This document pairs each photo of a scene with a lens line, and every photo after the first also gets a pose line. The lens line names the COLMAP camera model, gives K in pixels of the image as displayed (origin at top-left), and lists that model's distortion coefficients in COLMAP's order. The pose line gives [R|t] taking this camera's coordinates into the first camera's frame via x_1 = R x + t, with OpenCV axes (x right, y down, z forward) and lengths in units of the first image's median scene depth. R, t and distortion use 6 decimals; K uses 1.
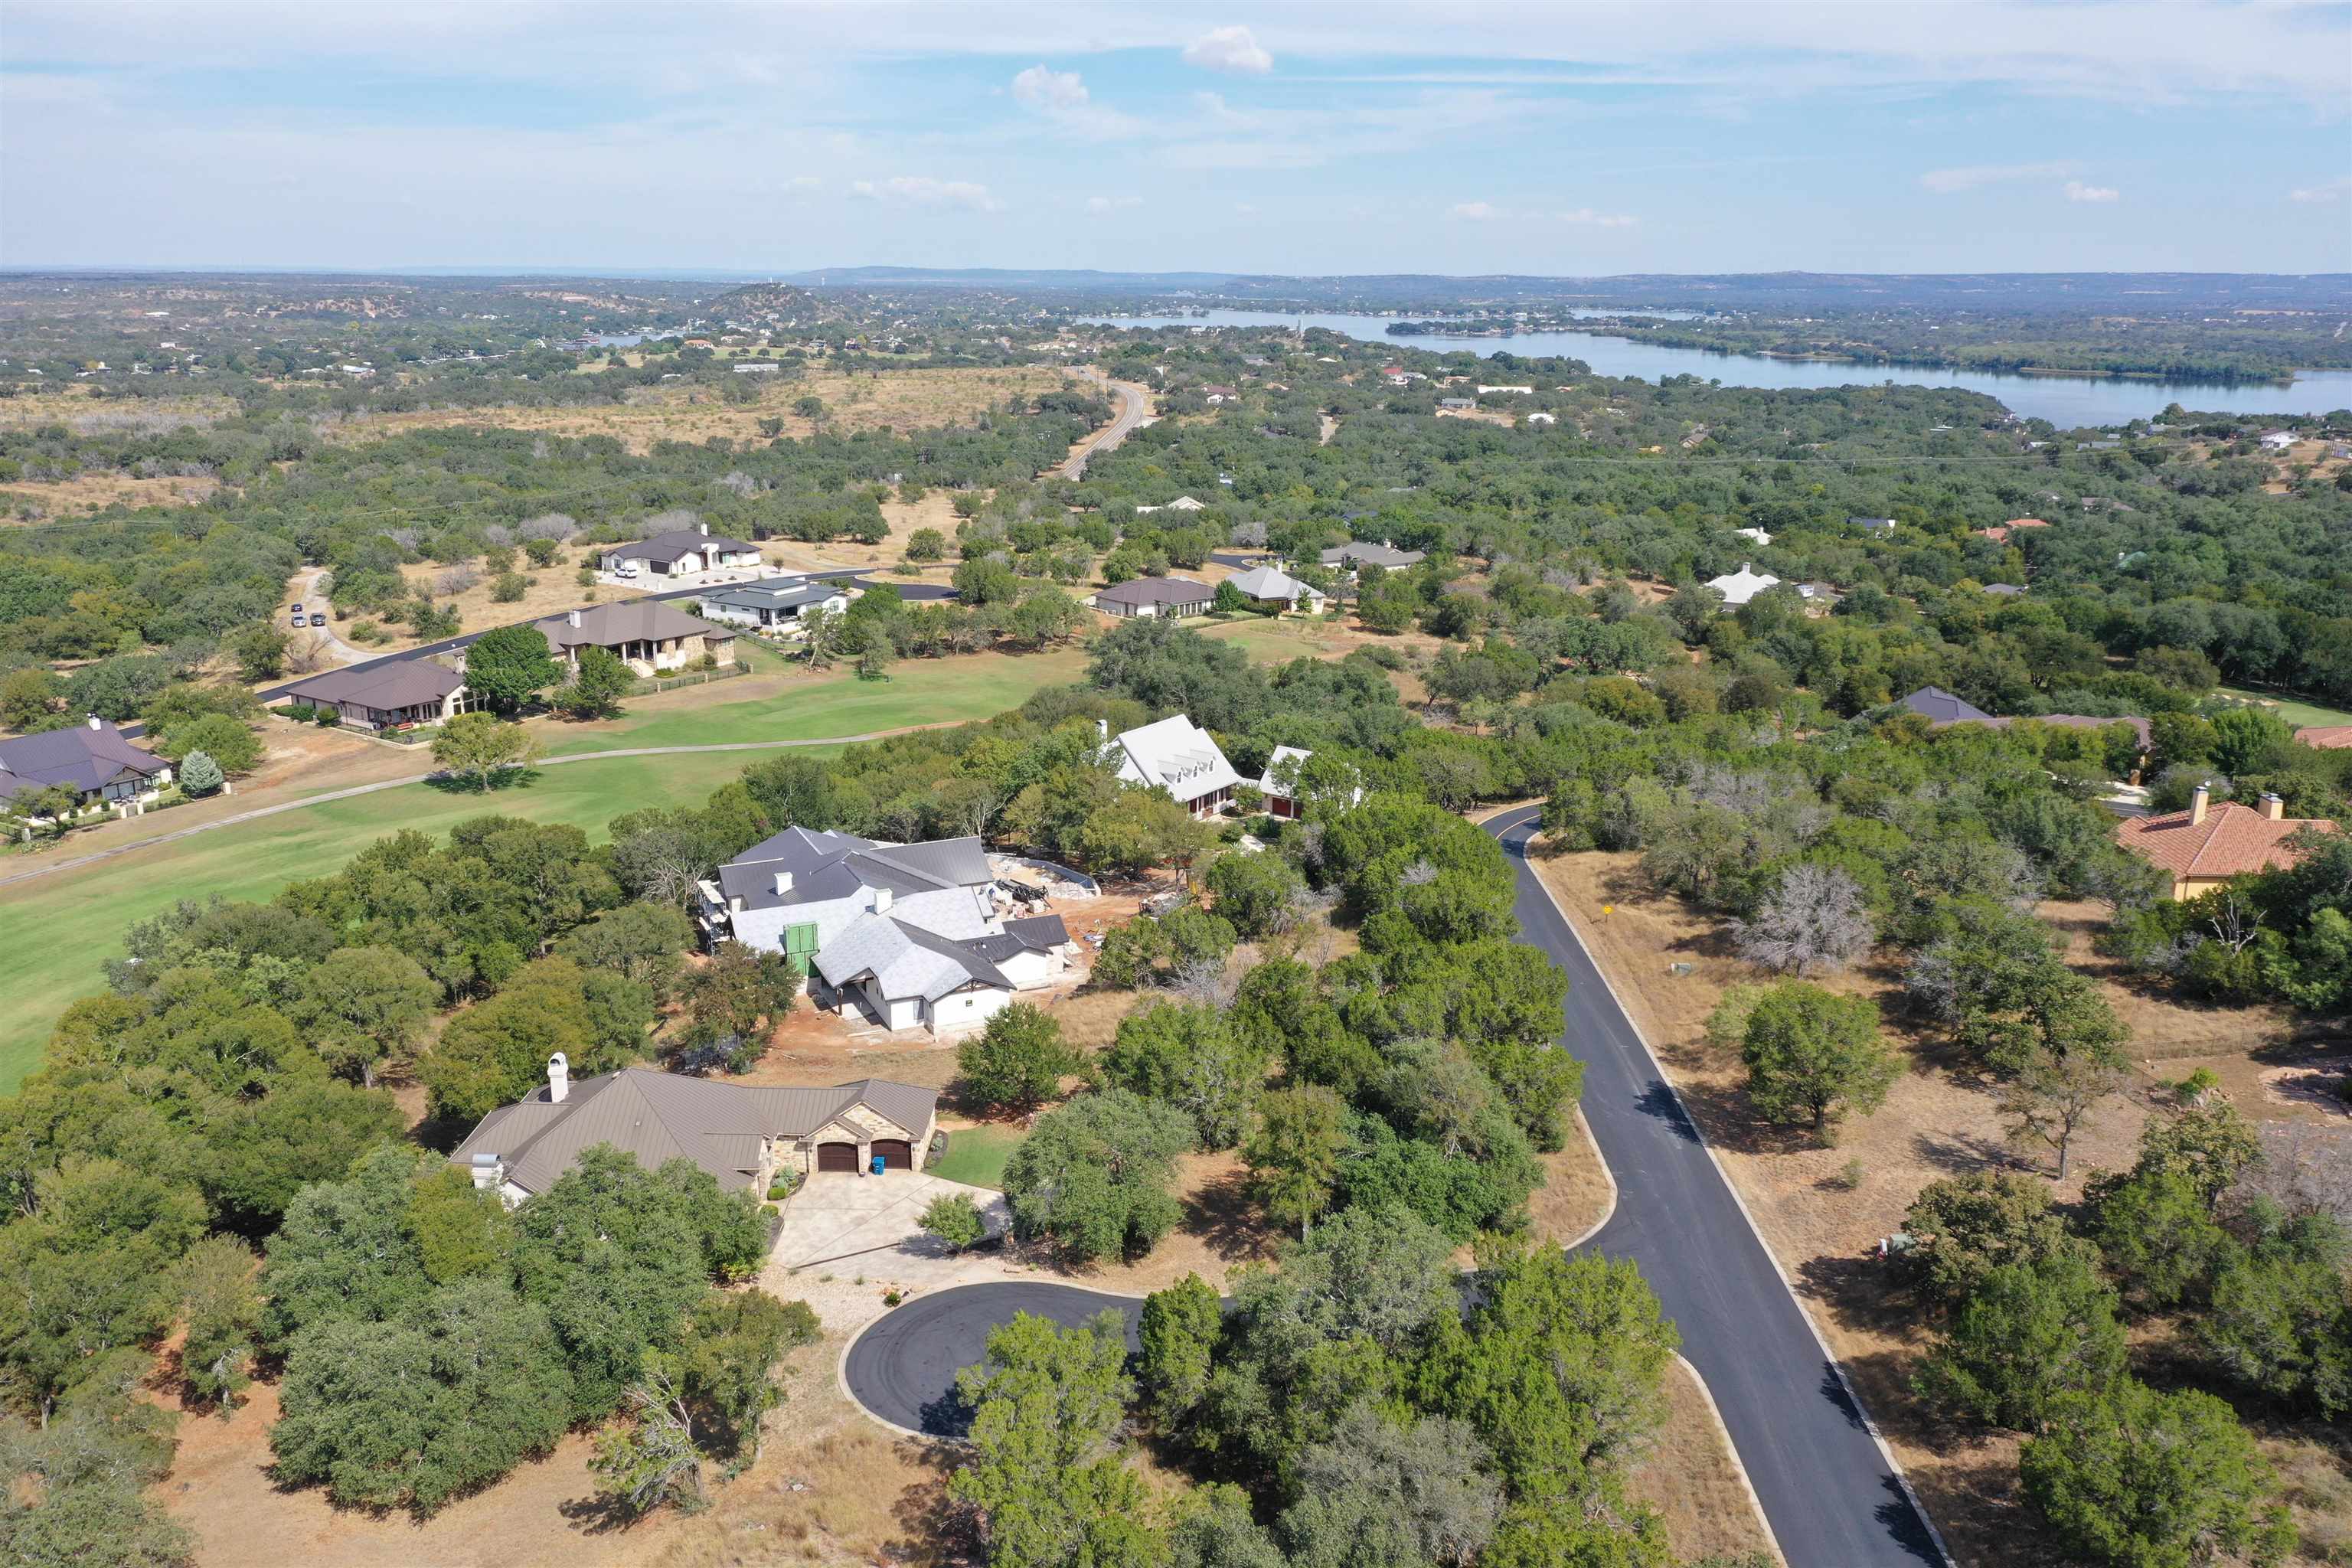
lens RADIAL K [[1853.7, 0, 1153.3], [0, 1853.7, 792.1], [0, 0, 1]] dist [0.004336, 0.003563]
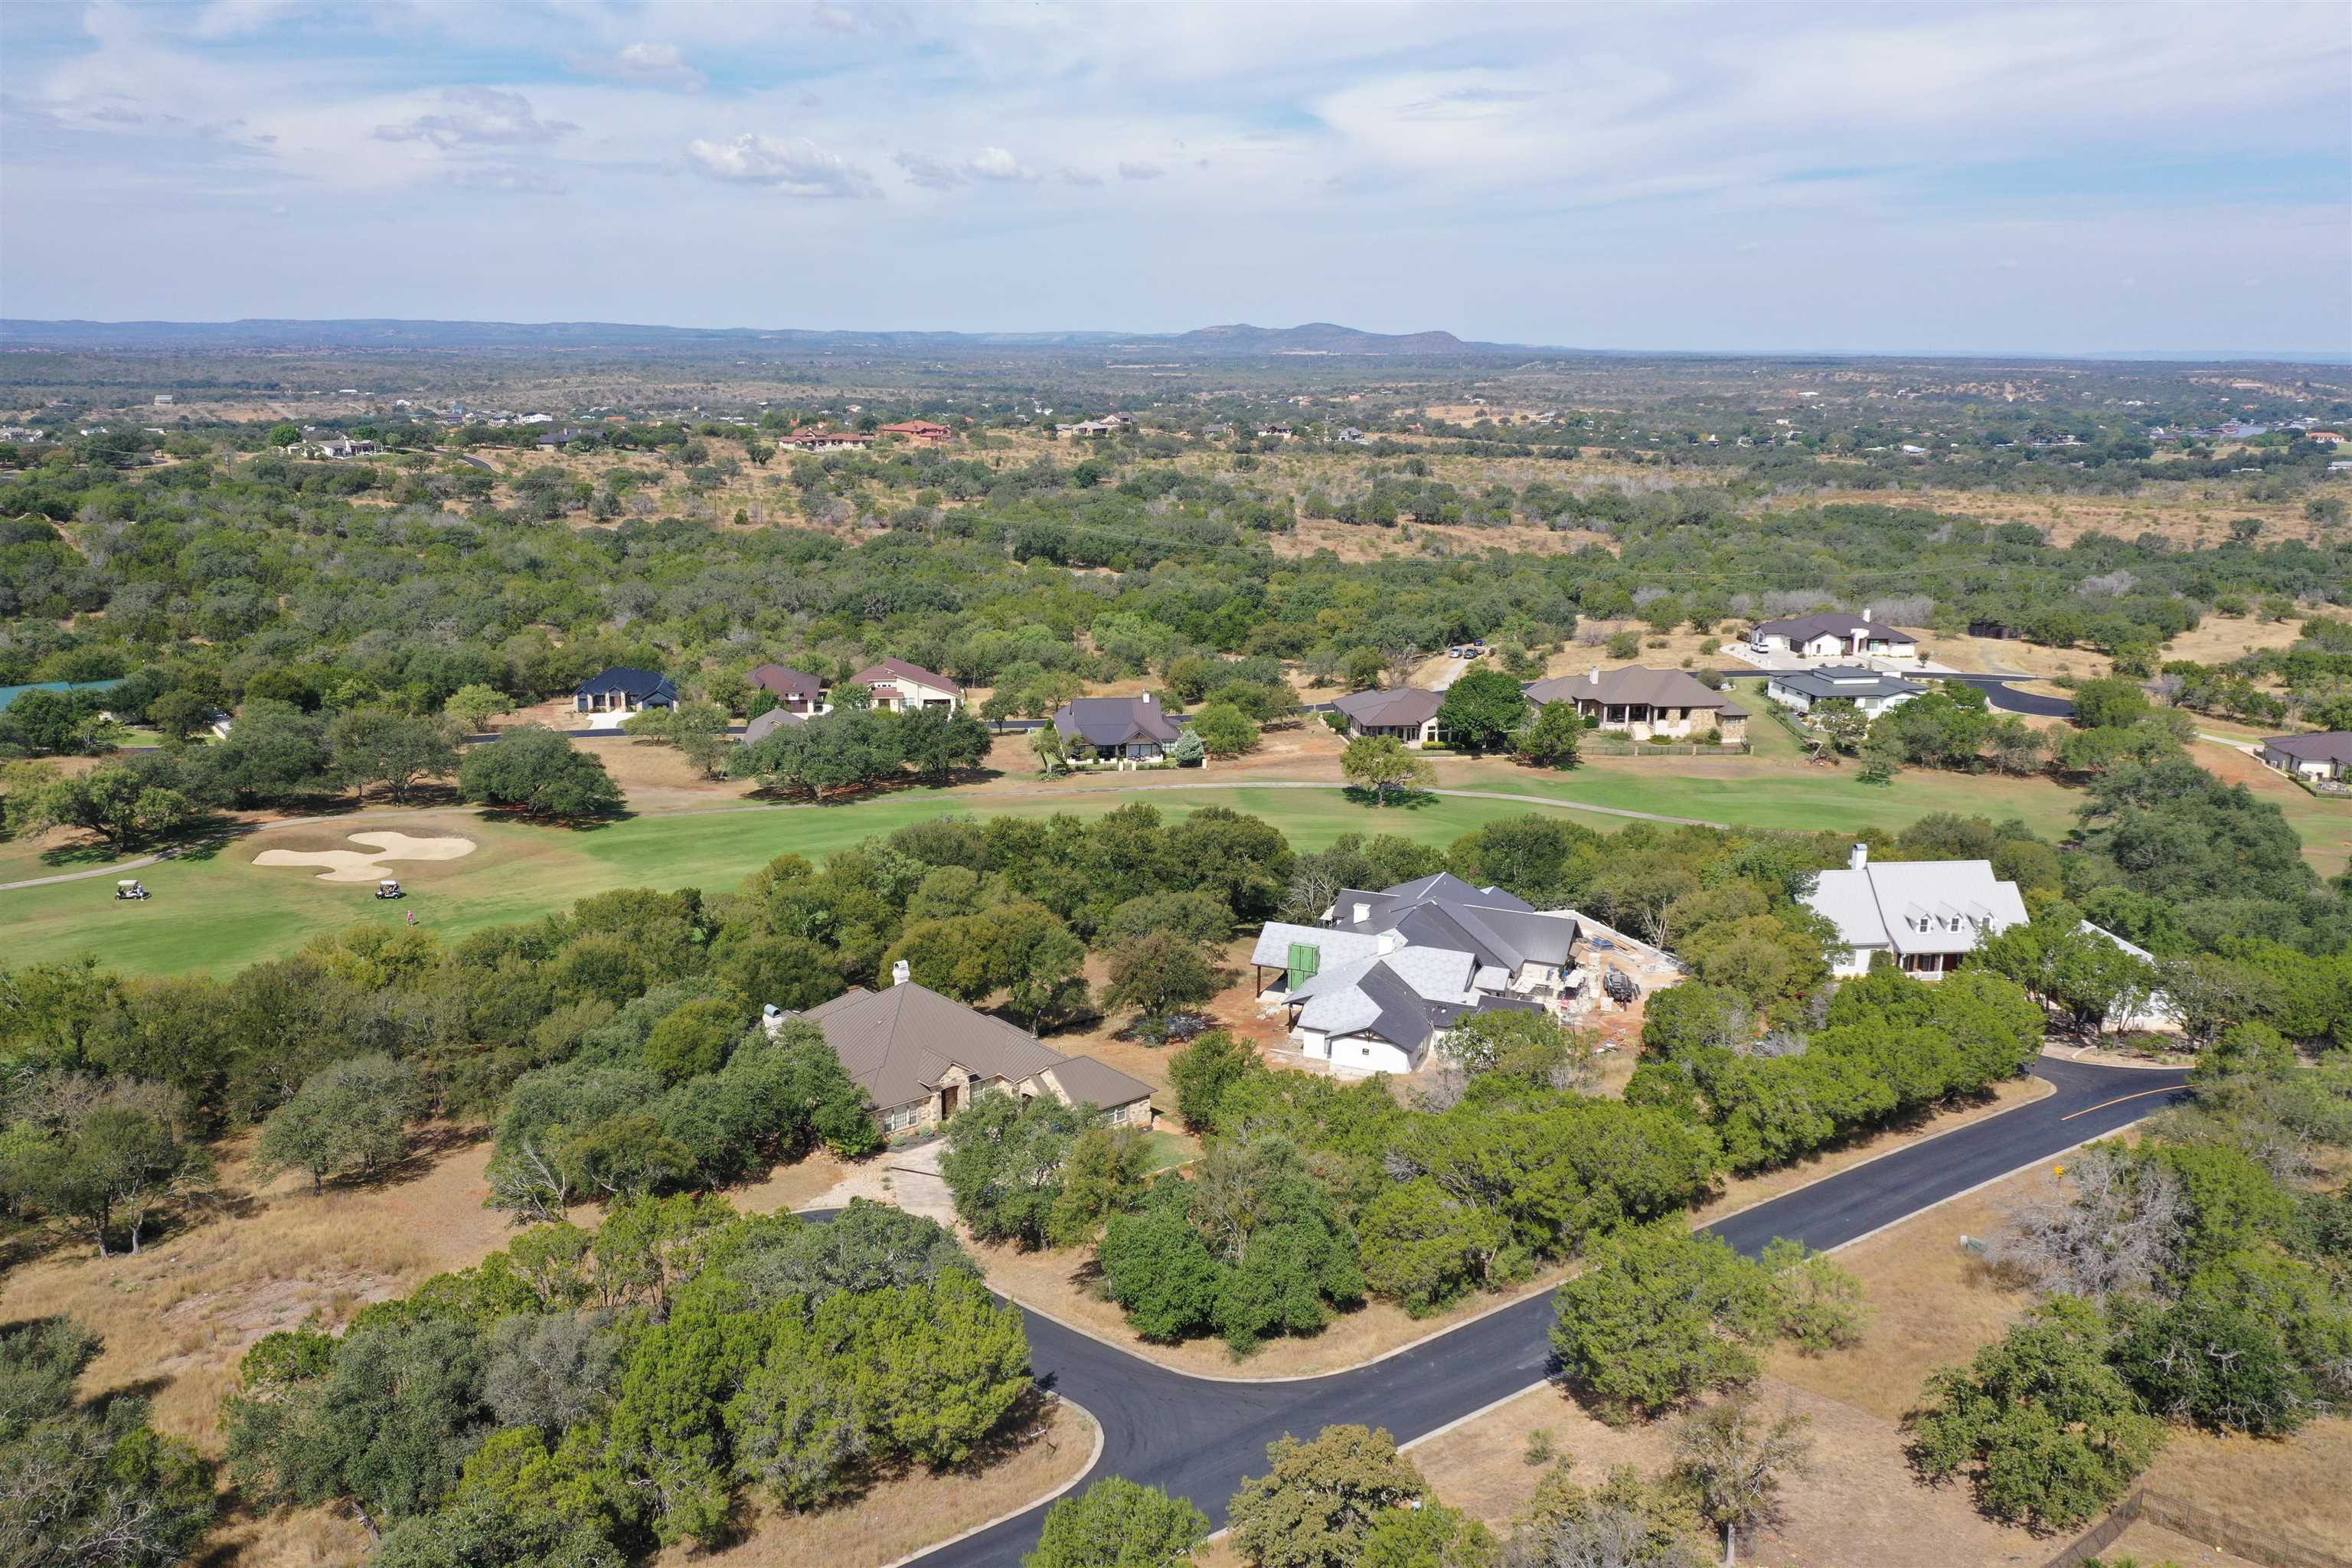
lens RADIAL K [[1853.7, 0, 1177.3], [0, 1853.7, 793.5], [0, 0, 1]] dist [0.004336, 0.003563]
pose [[0.667508, 0.174171, -0.723946, 0.295630], [-0.204528, 0.977748, 0.046648, -0.027987], [0.715961, 0.116929, 0.688278, 0.110605]]
